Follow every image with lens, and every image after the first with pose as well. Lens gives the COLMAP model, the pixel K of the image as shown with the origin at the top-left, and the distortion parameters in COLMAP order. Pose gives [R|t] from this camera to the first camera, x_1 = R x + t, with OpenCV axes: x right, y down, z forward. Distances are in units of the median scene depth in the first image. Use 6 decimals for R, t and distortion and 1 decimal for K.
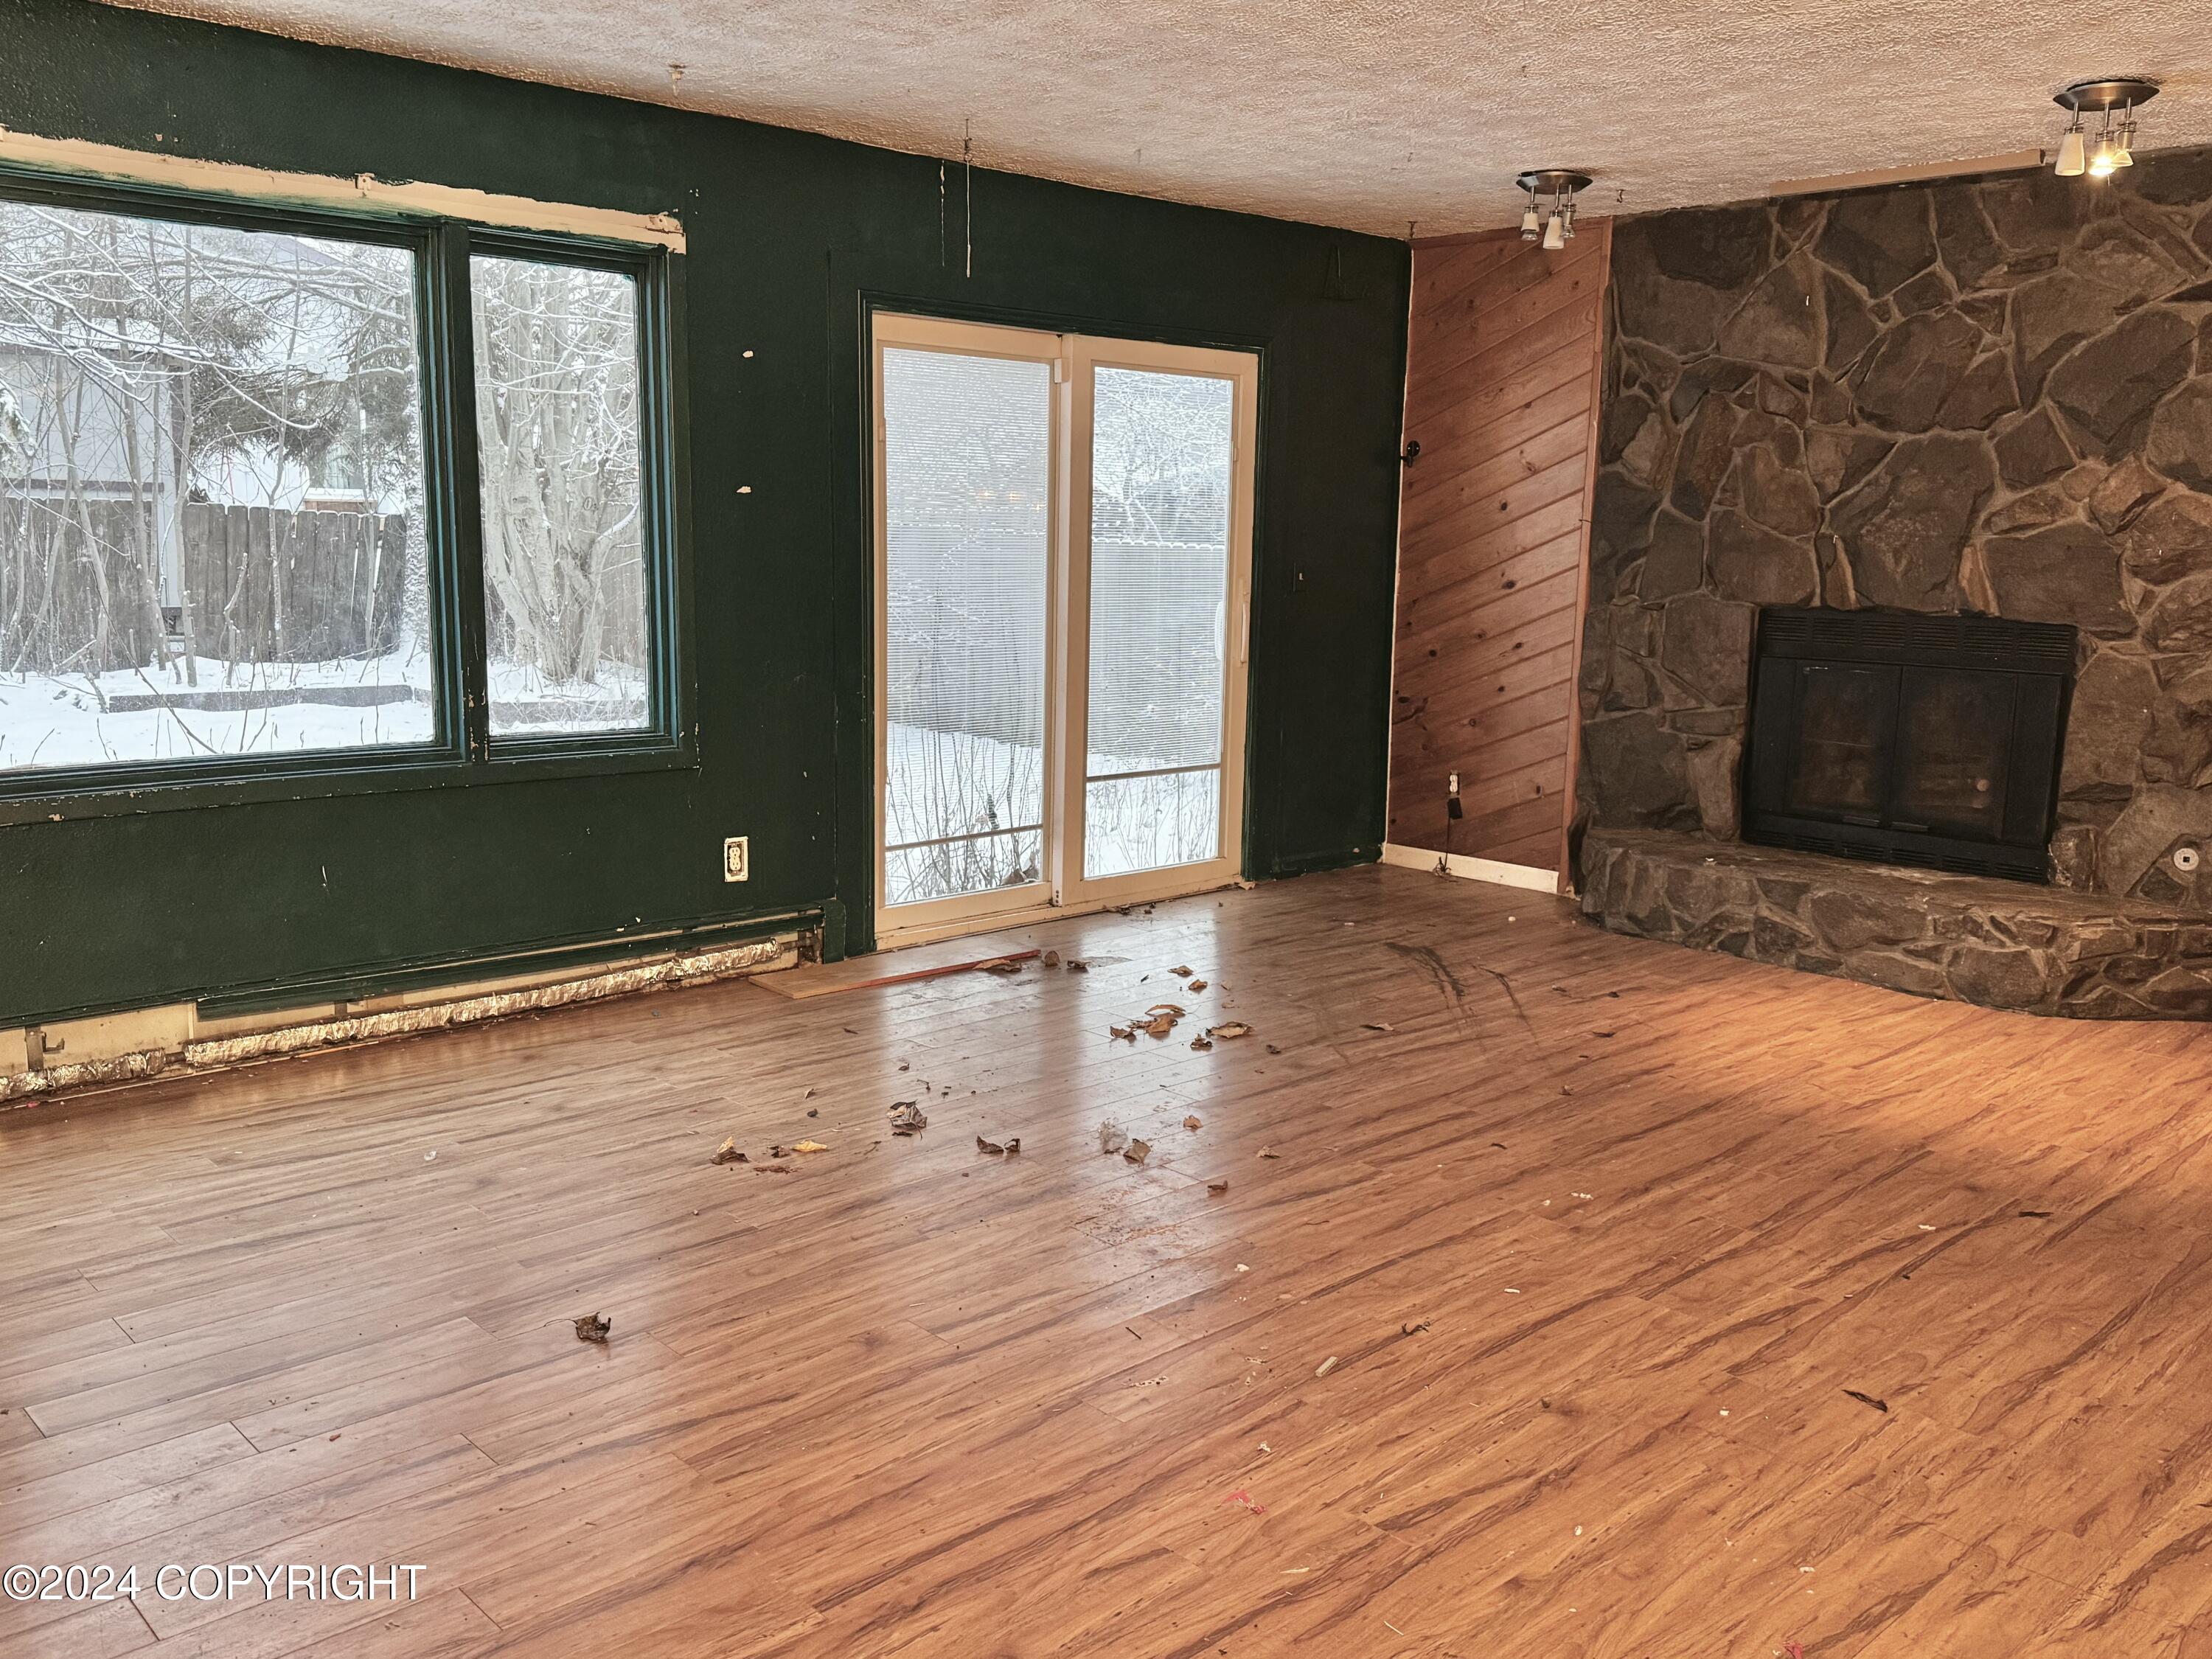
lens RADIAL K [[1814.7, 0, 1106.0], [0, 1814.7, 829.5], [0, 0, 1]] dist [0.049473, -0.112917]
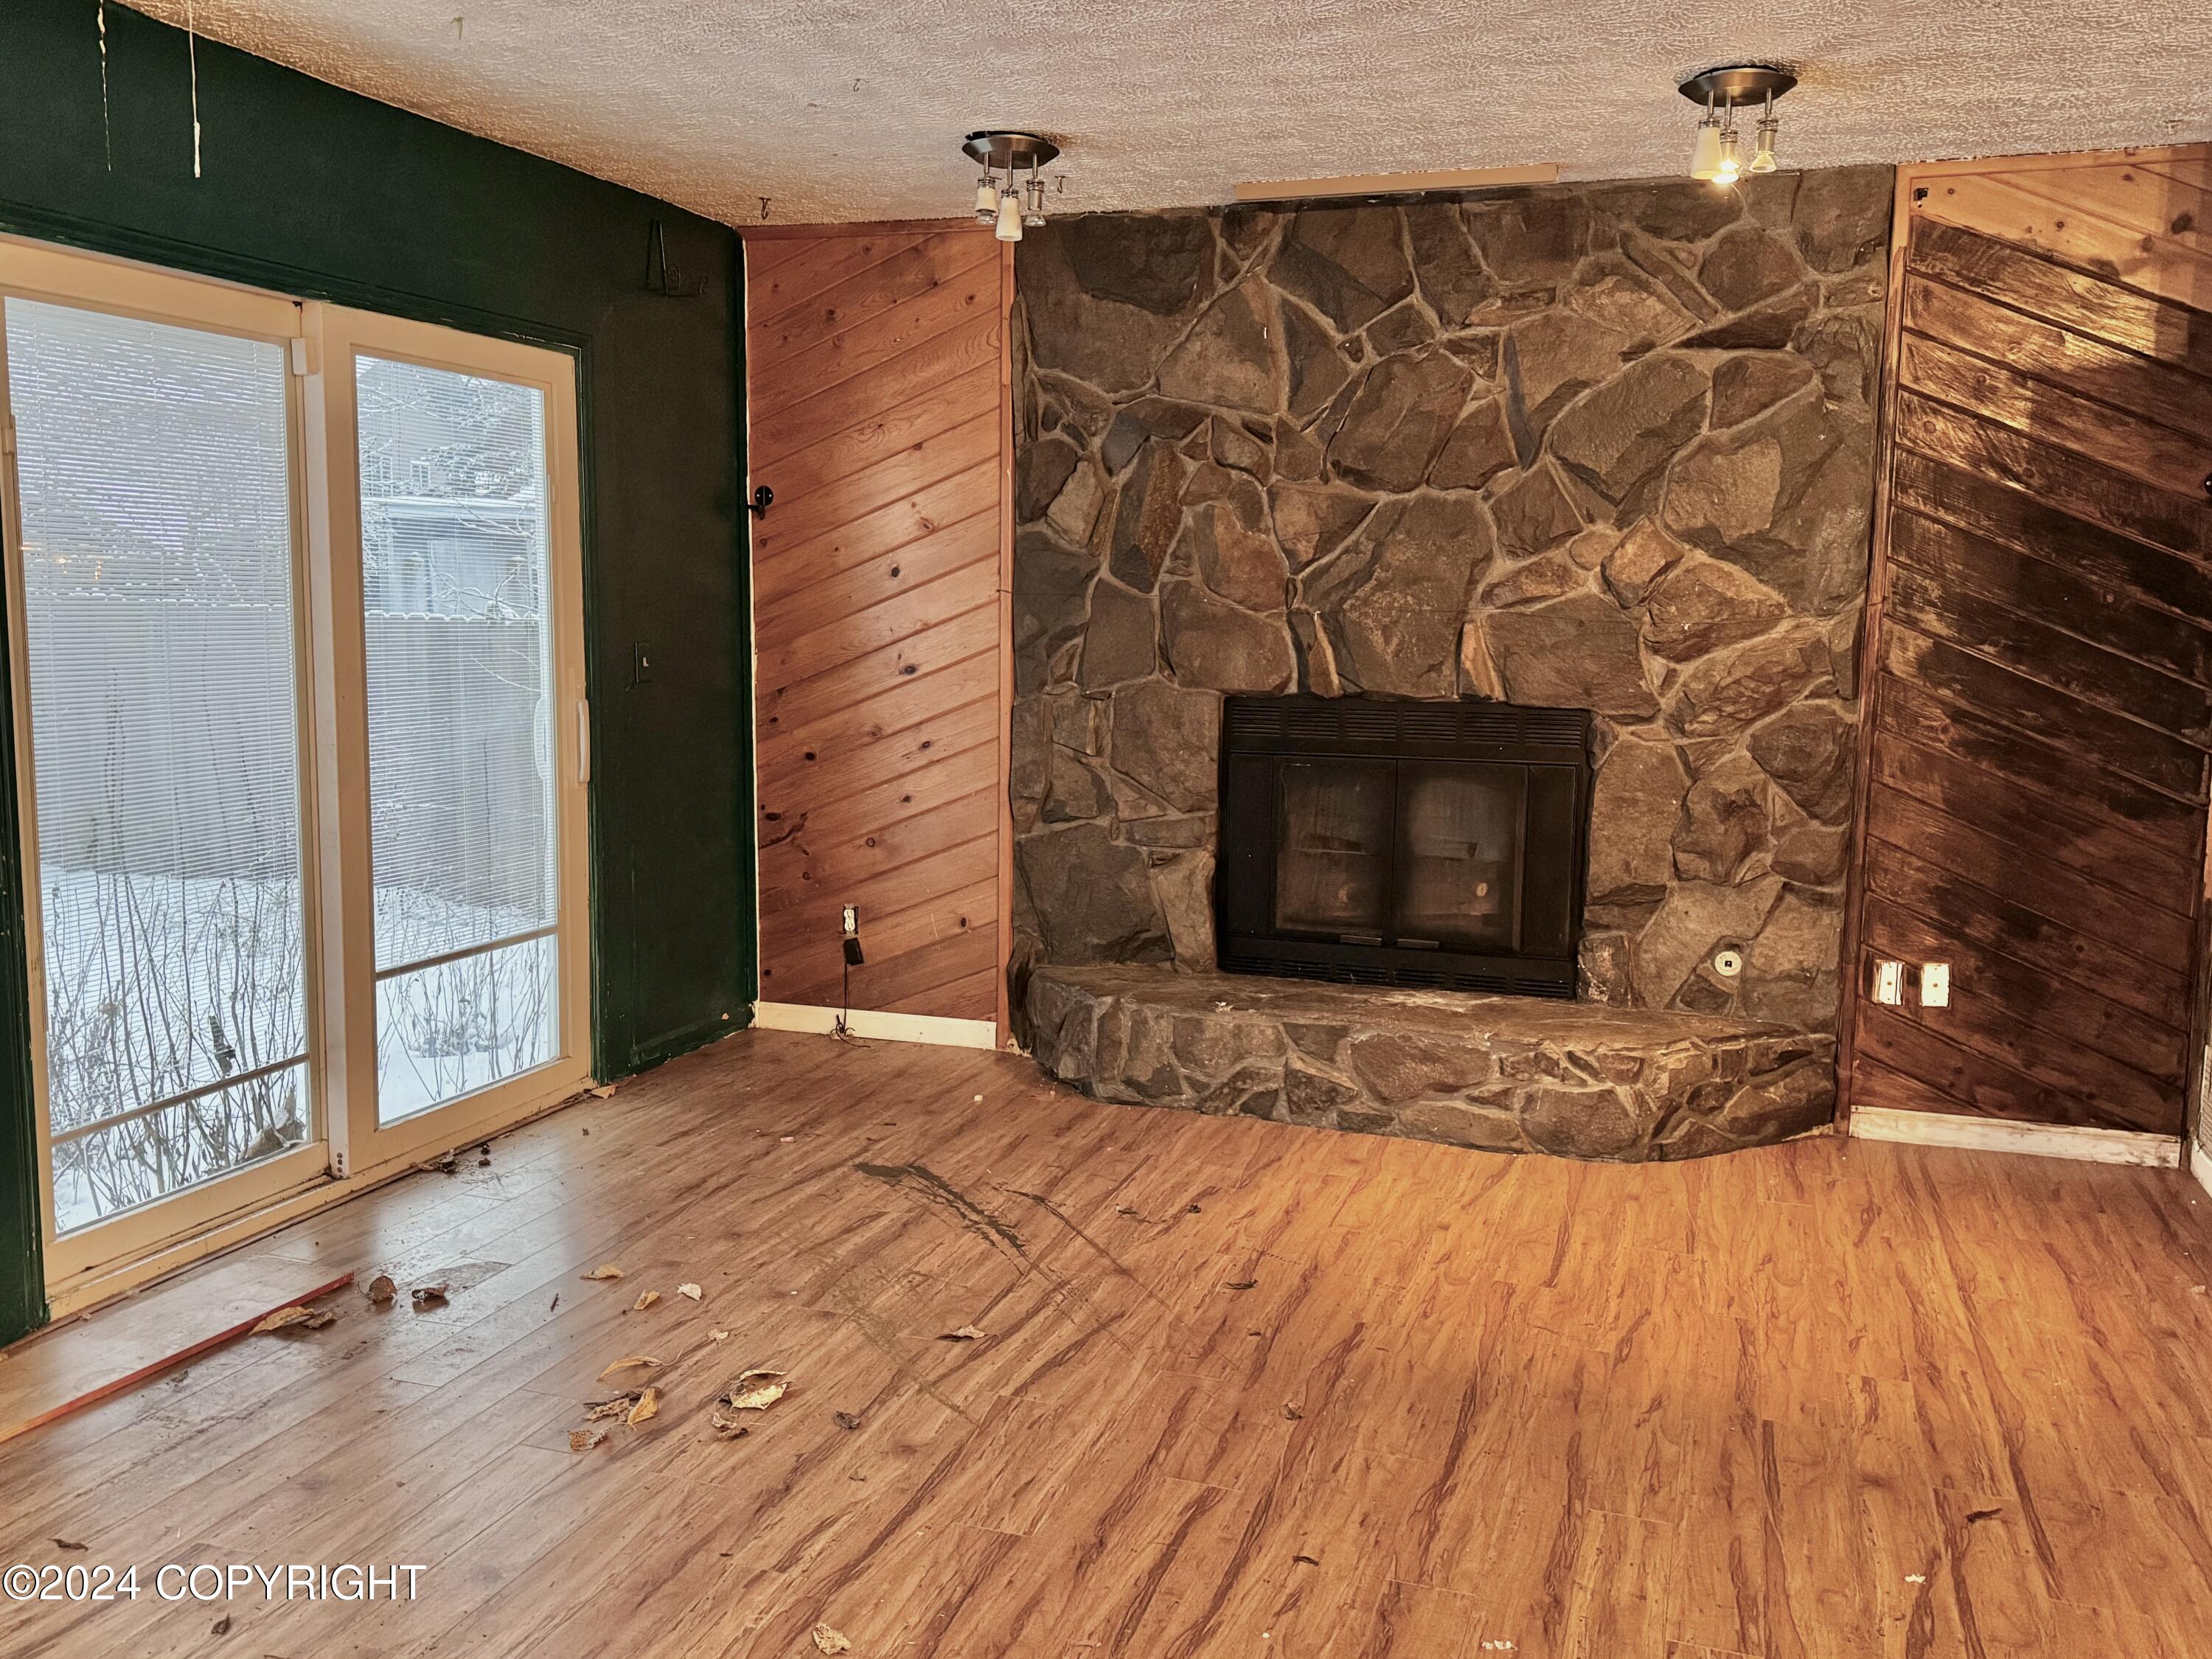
lens RADIAL K [[1806.8, 0, 1106.0], [0, 1806.8, 829.5], [0, 0, 1]] dist [0.163699, -0.288212]
pose [[0.881490, -0.060684, 0.468288, -0.096245], [0.075769, 0.997035, -0.013422, -0.057131], [-0.466085, 0.047313, 0.883474, 0.311419]]
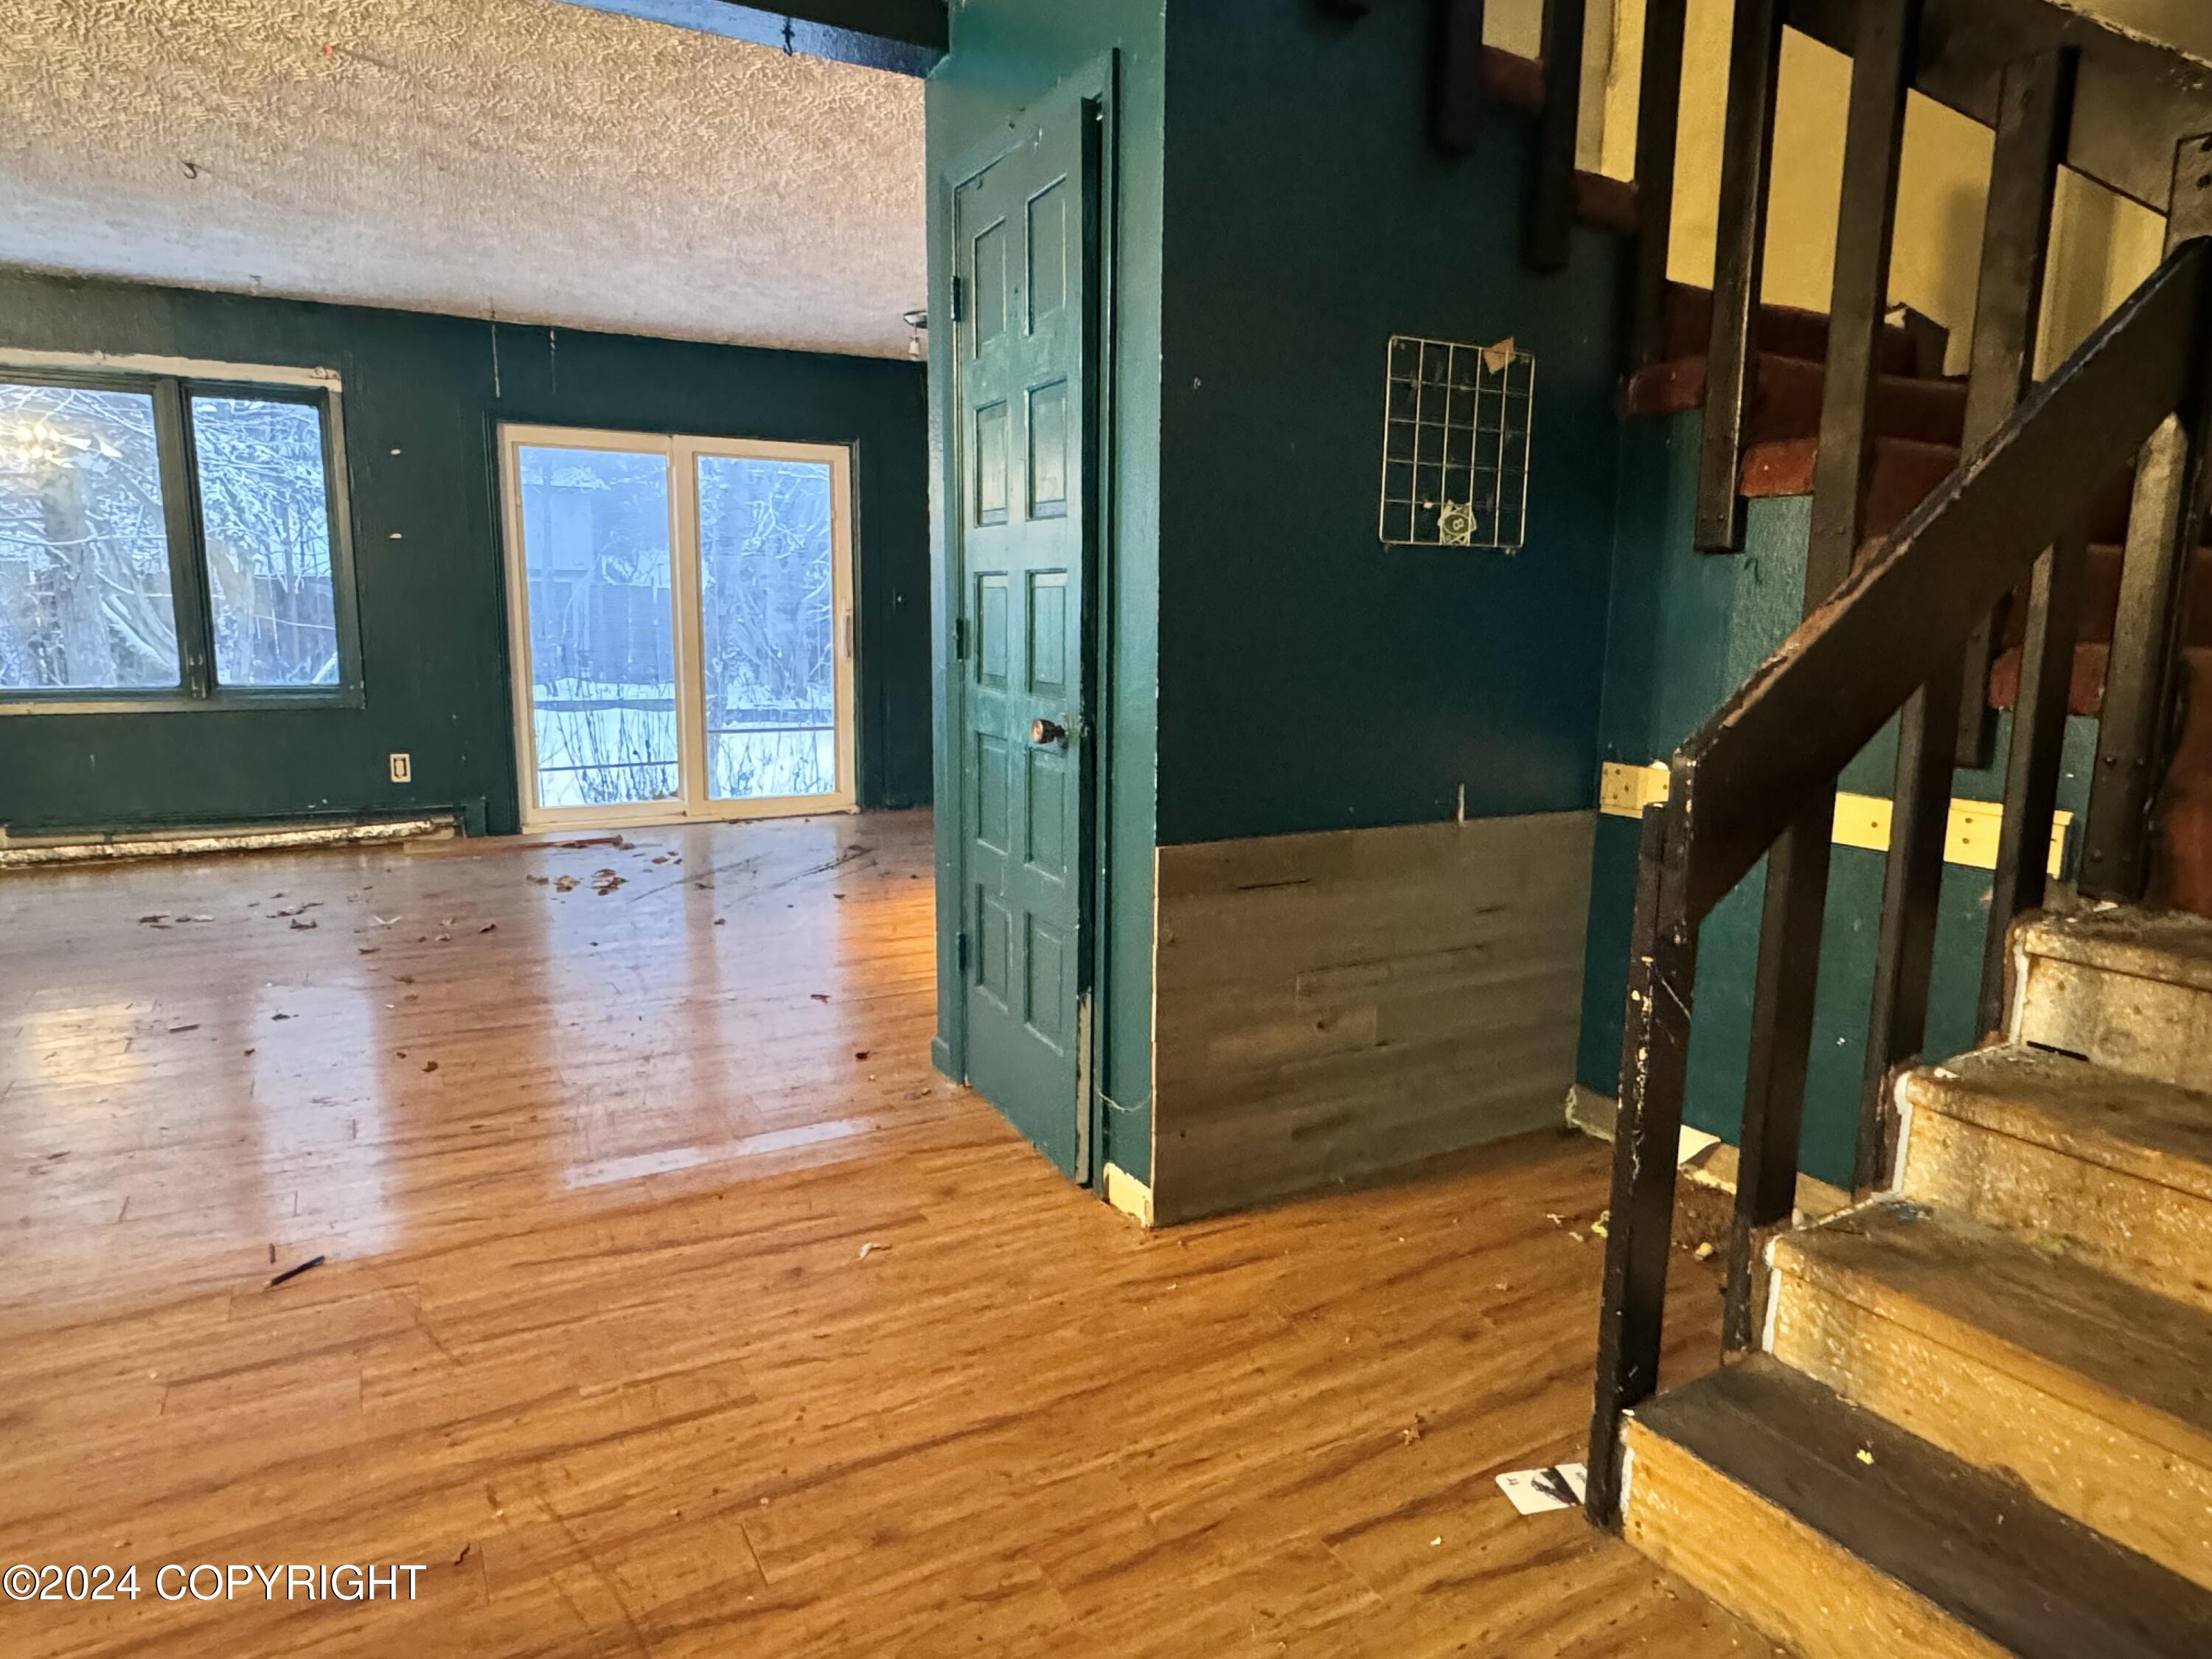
lens RADIAL K [[1339.9, 0, 1106.0], [0, 1339.9, 829.5], [0, 0, 1]] dist [0.001909, 0.000928]
pose [[0.969604, 0.036293, -0.241975, 0.642142], [-0.036410, 0.999329, 0.003989, 0.040452], [0.241957, 0.004943, 0.970274, 0.002167]]
